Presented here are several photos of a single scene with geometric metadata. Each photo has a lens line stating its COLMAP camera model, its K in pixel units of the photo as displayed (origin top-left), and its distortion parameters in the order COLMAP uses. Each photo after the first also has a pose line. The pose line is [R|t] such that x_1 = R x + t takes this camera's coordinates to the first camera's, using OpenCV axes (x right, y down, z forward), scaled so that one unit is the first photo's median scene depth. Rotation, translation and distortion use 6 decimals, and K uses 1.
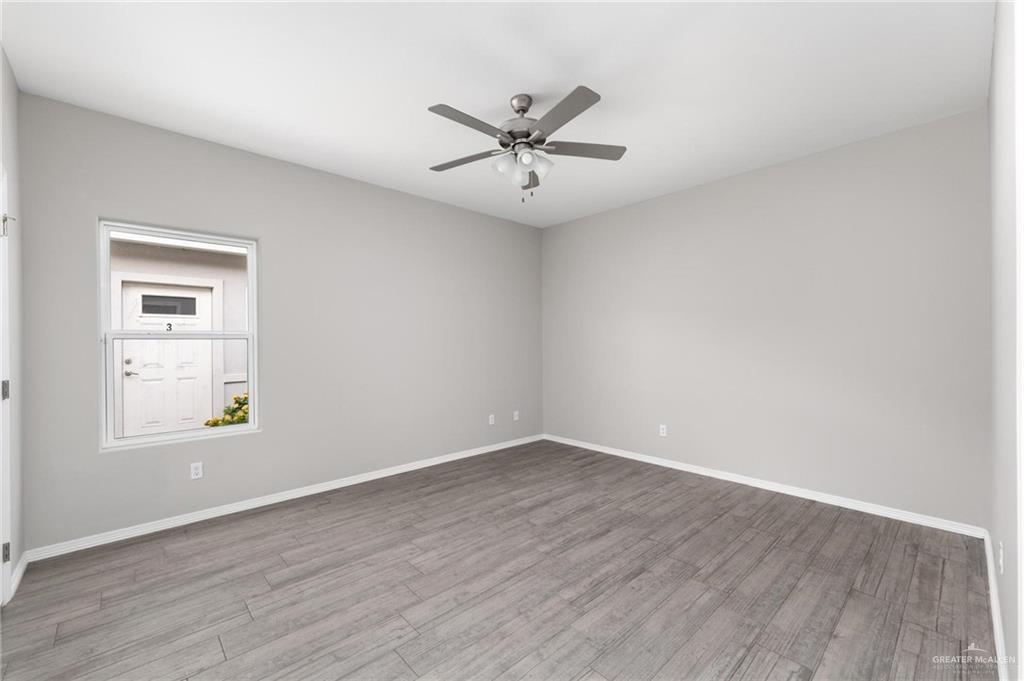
lens RADIAL K [[416.4, 0, 512.0], [0, 416.4, 340.5], [0, 0, 1]] dist [0.000033, 0.000020]
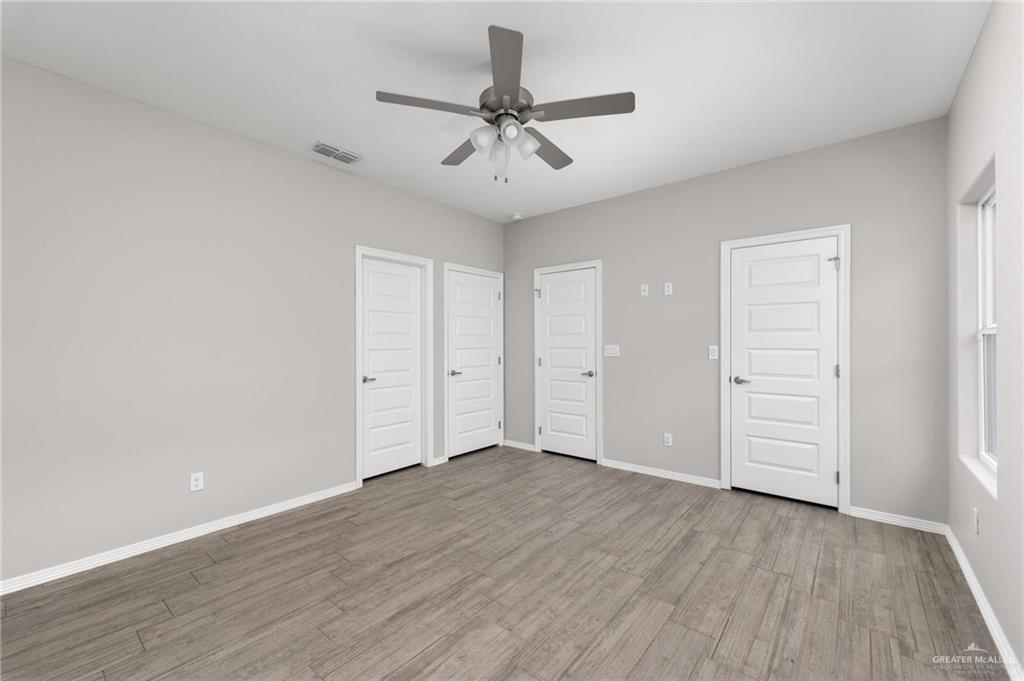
lens RADIAL K [[416.4, 0, 512.0], [0, 416.4, 340.5], [0, 0, 1]] dist [0.000033, 0.000020]
pose [[-0.990961, 0.008595, -0.133876, 0.141924], [0.009805, 0.999917, -0.008381, 0.006414], [0.133793, -0.009618, -0.990963, 1.980879]]
